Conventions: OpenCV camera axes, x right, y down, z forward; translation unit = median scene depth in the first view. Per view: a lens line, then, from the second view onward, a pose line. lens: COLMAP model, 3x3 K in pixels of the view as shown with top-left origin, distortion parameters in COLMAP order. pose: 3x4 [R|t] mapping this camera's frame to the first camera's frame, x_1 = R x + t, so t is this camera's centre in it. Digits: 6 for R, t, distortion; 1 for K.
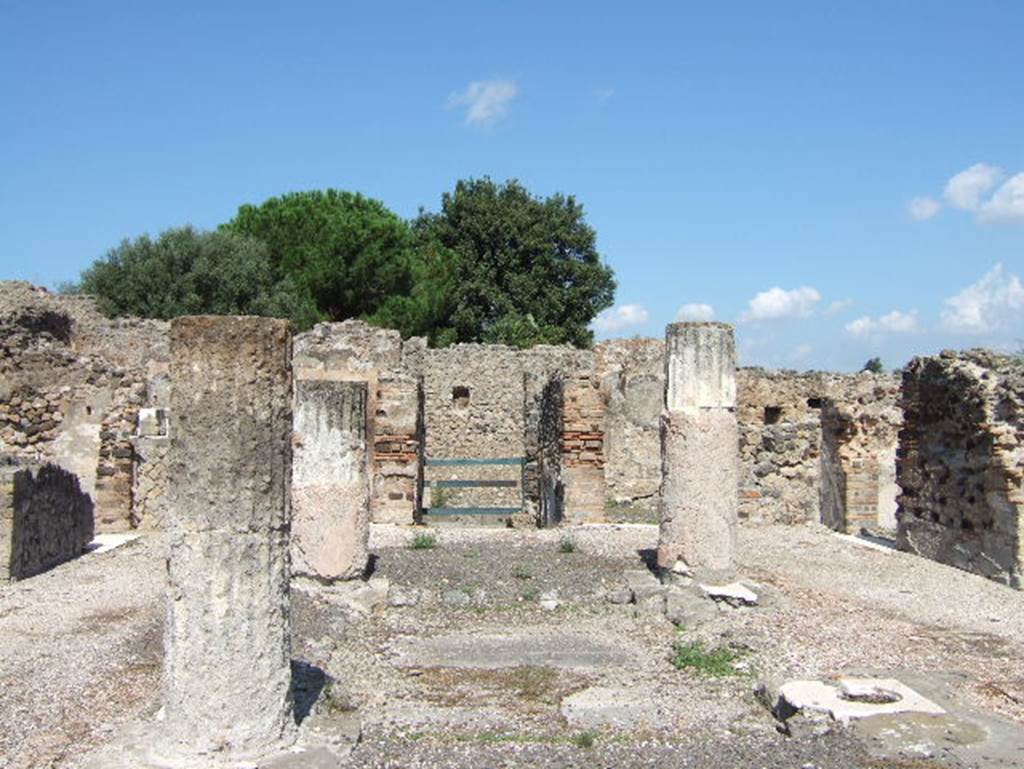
lens RADIAL K [[1105.9, 0, 508.9], [0, 1105.9, 388.1], [0, 0, 1]] dist [-0.038340, 0.000000]
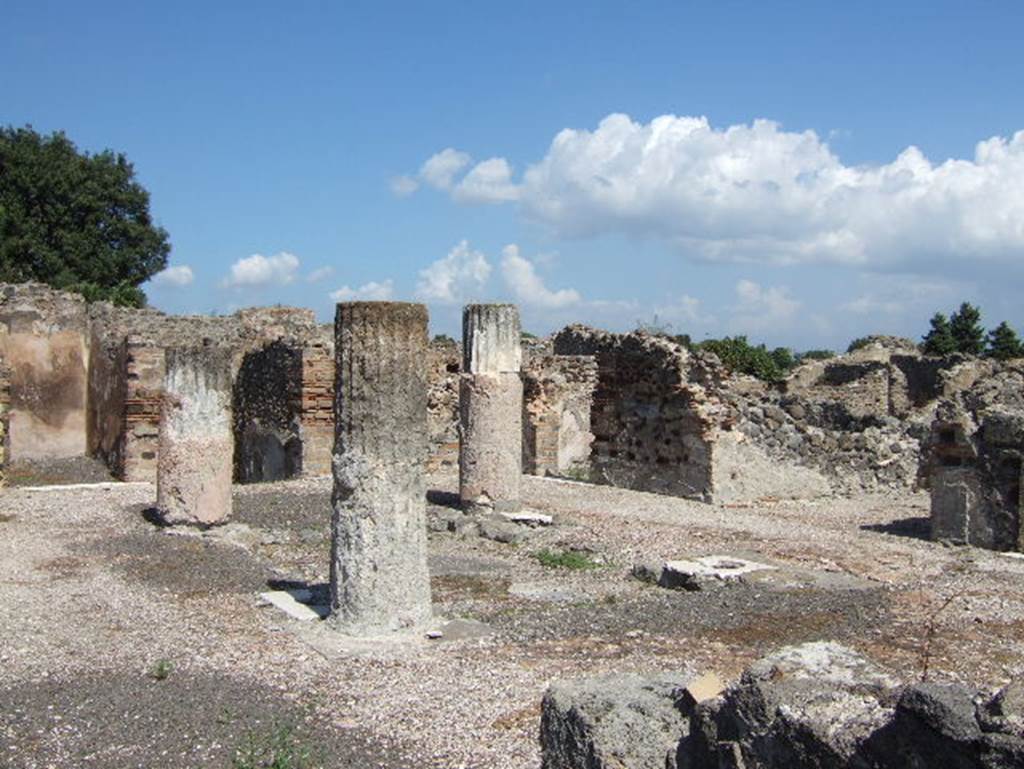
lens RADIAL K [[1105.9, 0, 517.9], [0, 1105.9, 379.8], [0, 0, 1]] dist [-0.038340, 0.000000]
pose [[0.890218, 0.000510, 0.455534, -0.338034], [-0.011673, 0.999697, 0.021693, -0.001318], [-0.455385, -0.024629, 0.889954, -0.114690]]
